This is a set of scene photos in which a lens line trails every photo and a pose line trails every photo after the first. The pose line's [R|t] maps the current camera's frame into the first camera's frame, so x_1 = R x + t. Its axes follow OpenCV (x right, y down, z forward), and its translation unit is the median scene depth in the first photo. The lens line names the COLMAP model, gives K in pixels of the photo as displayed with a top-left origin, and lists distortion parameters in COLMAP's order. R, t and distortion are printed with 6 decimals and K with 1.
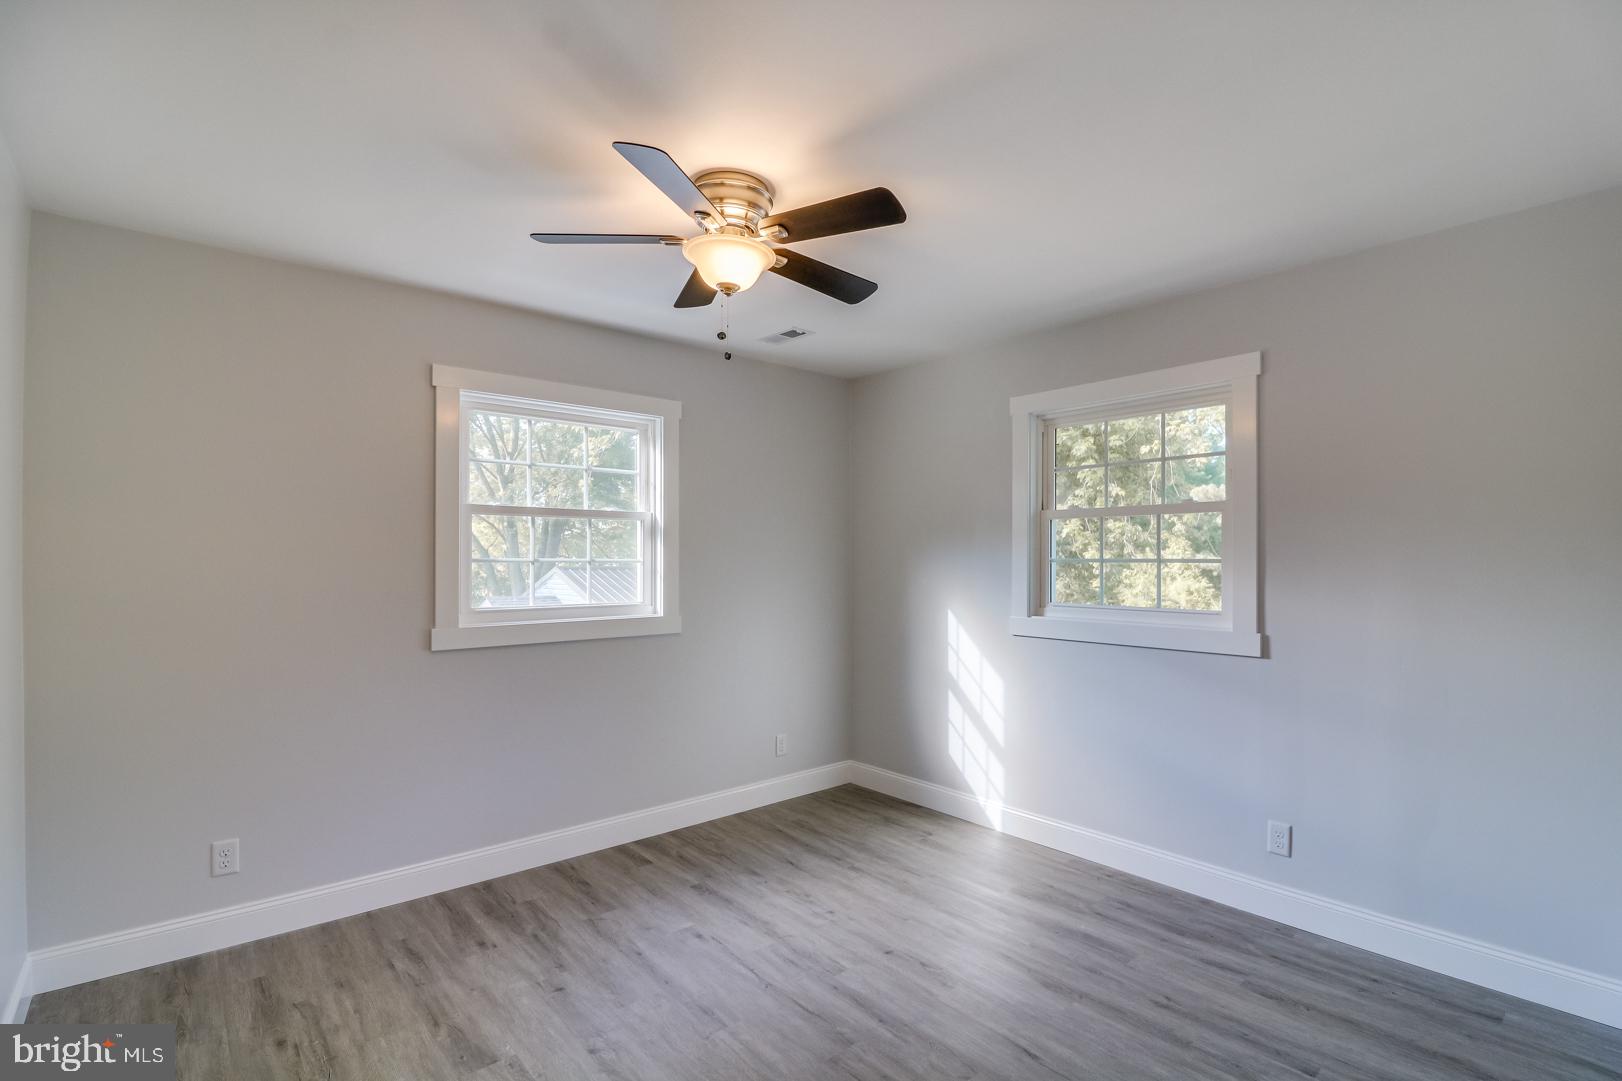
lens RADIAL K [[701.2, 0, 814.3], [0, 701.2, 572.3], [0, 0, 1]] dist [-0.000947, -0.010292]
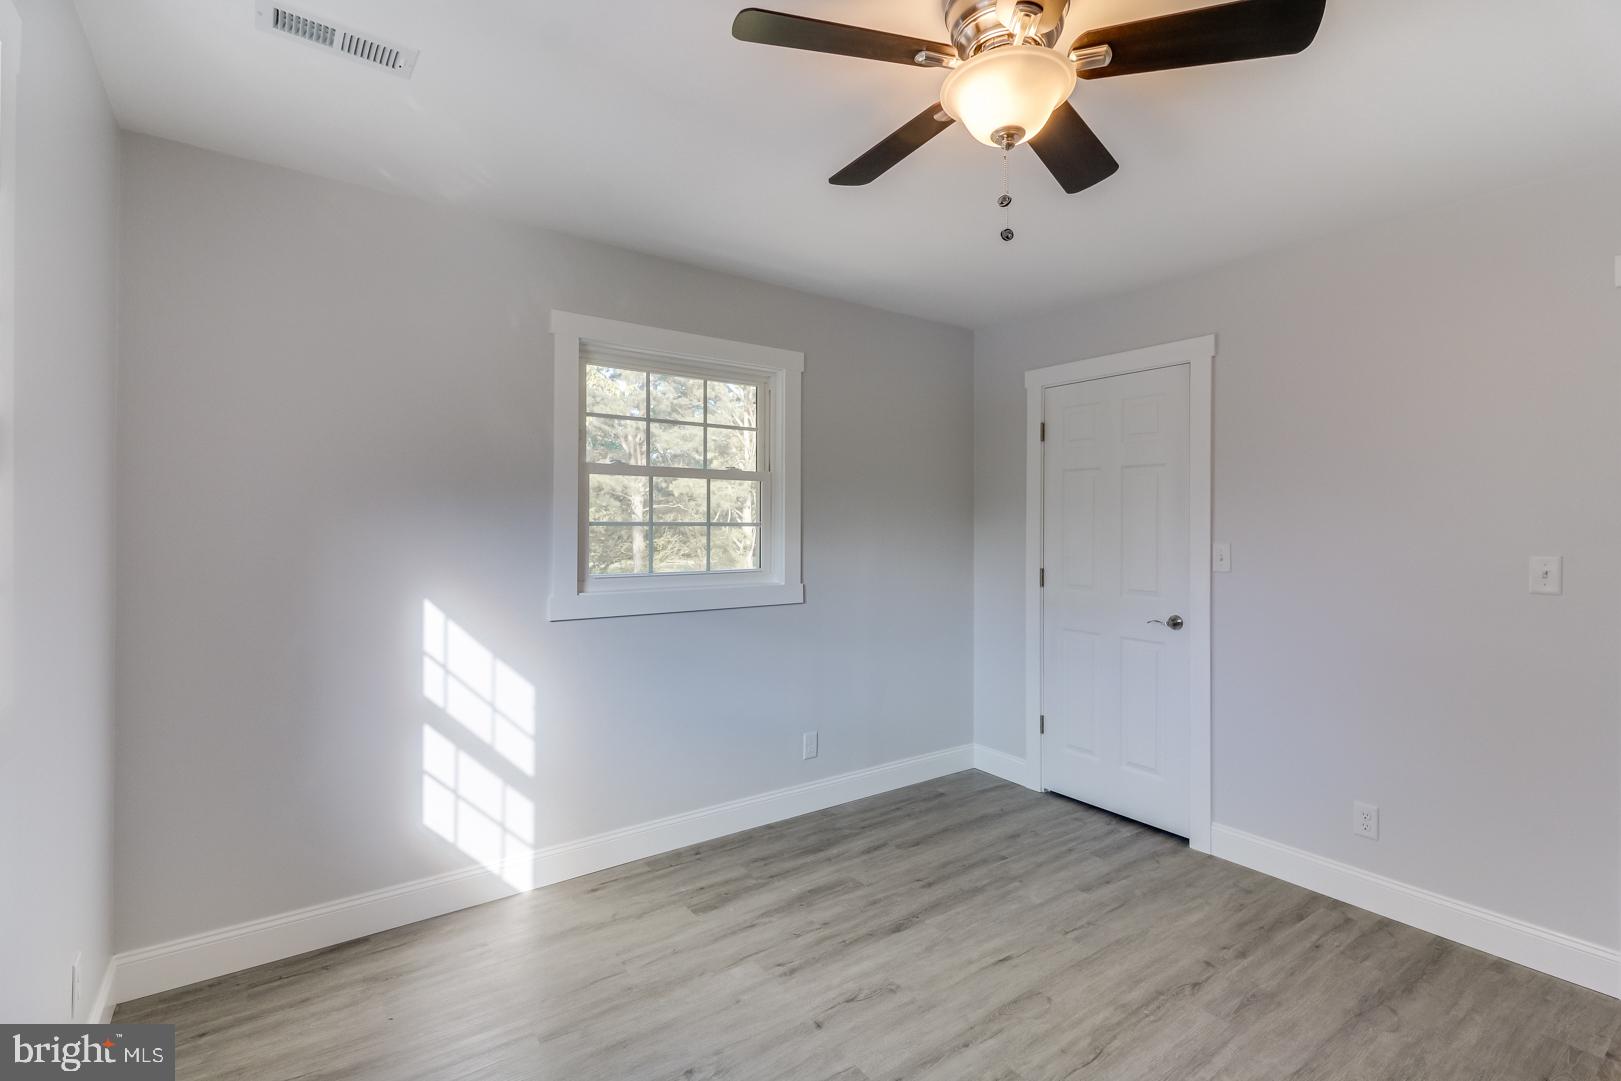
lens RADIAL K [[752.0, 0, 820.1], [0, 752.0, 538.4], [0, 0, 1]] dist [0.015253, -0.009120]
pose [[0.101516, -0.021114, 0.994610, -0.636351], [0.010371, 0.999743, 0.020164, -0.018213], [-0.994780, 0.008268, 0.101709, 0.795268]]
